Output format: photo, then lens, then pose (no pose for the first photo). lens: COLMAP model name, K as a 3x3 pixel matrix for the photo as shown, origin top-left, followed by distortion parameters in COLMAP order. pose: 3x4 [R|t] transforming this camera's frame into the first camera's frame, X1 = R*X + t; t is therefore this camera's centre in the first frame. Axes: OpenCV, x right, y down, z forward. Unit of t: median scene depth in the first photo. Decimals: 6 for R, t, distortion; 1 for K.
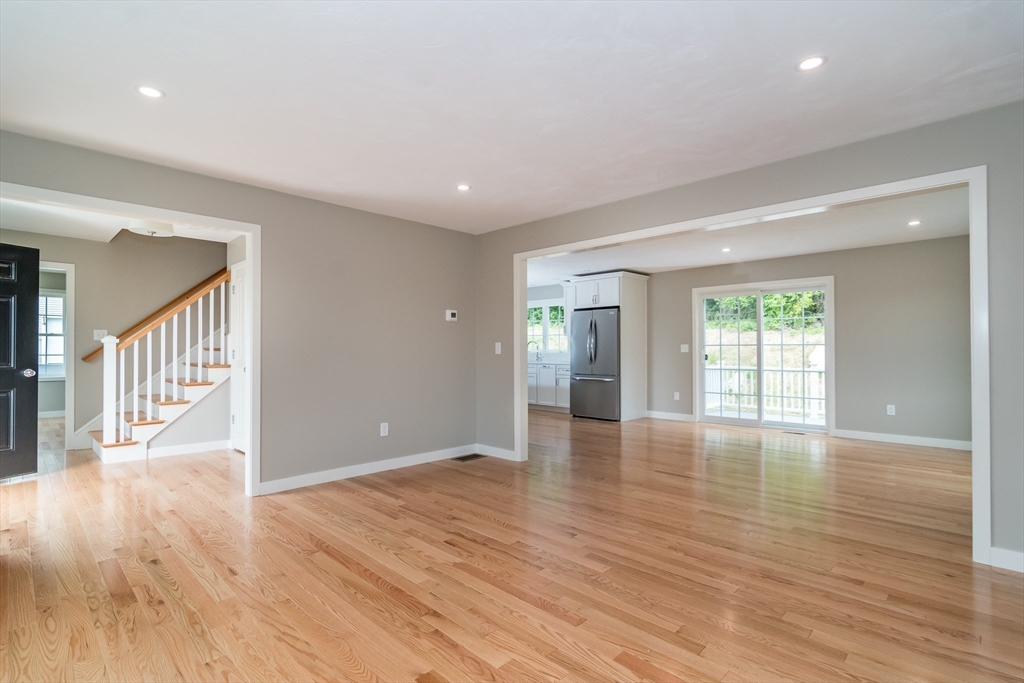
lens RADIAL K [[493.6, 0, 517.7], [0, 493.6, 342.4], [0, 0, 1]] dist [-0.005173, 0.003137]
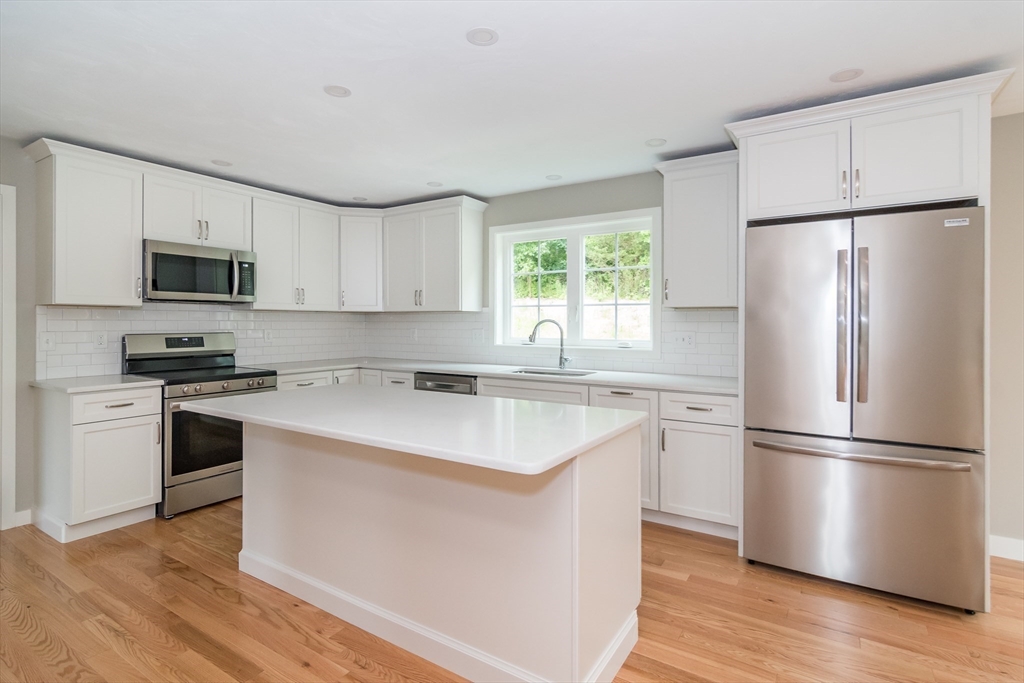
lens RADIAL K [[493.6, 0, 501.6], [0, 493.6, 322.6], [0, 0, 1]] dist [-0.005173, 0.003137]
pose [[0.979297, 0.001268, 0.202425, -0.372368], [-0.004188, 0.999893, 0.013996, -0.021042], [-0.202385, -0.014554, 0.979198, 2.645071]]
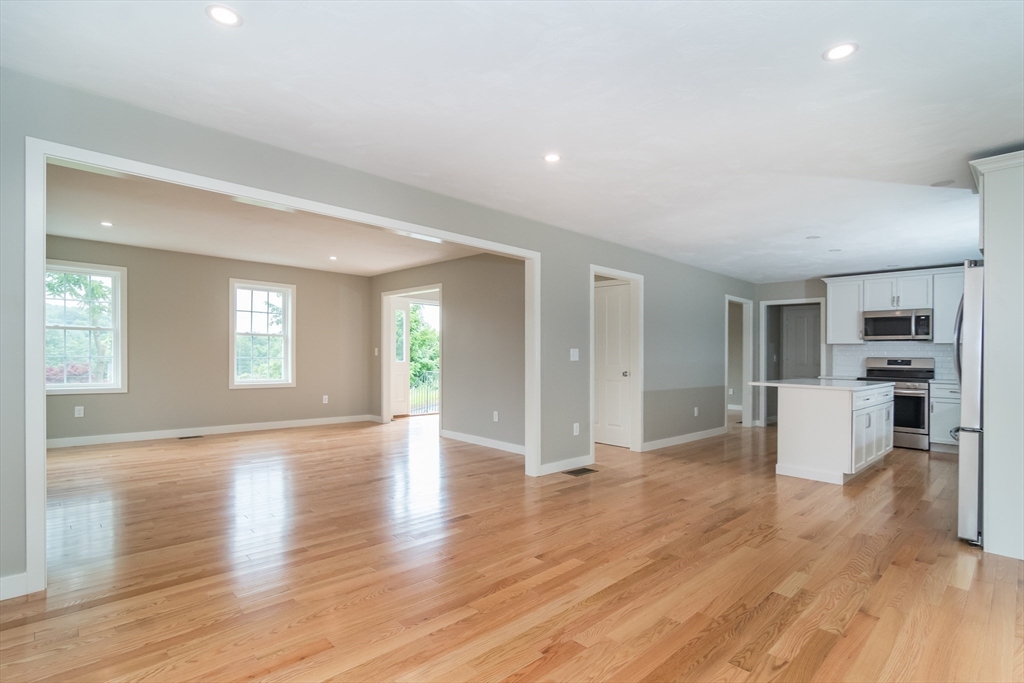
lens RADIAL K [[493.6, 0, 518.6], [0, 493.6, 357.3], [0, 0, 1]] dist [-0.005173, 0.003137]
pose [[-0.033212, 0.004139, -0.999440, 2.080523], [-0.000411, 0.999991, 0.004155, 0.029992], [0.999448, 0.000549, -0.033210, 2.239537]]
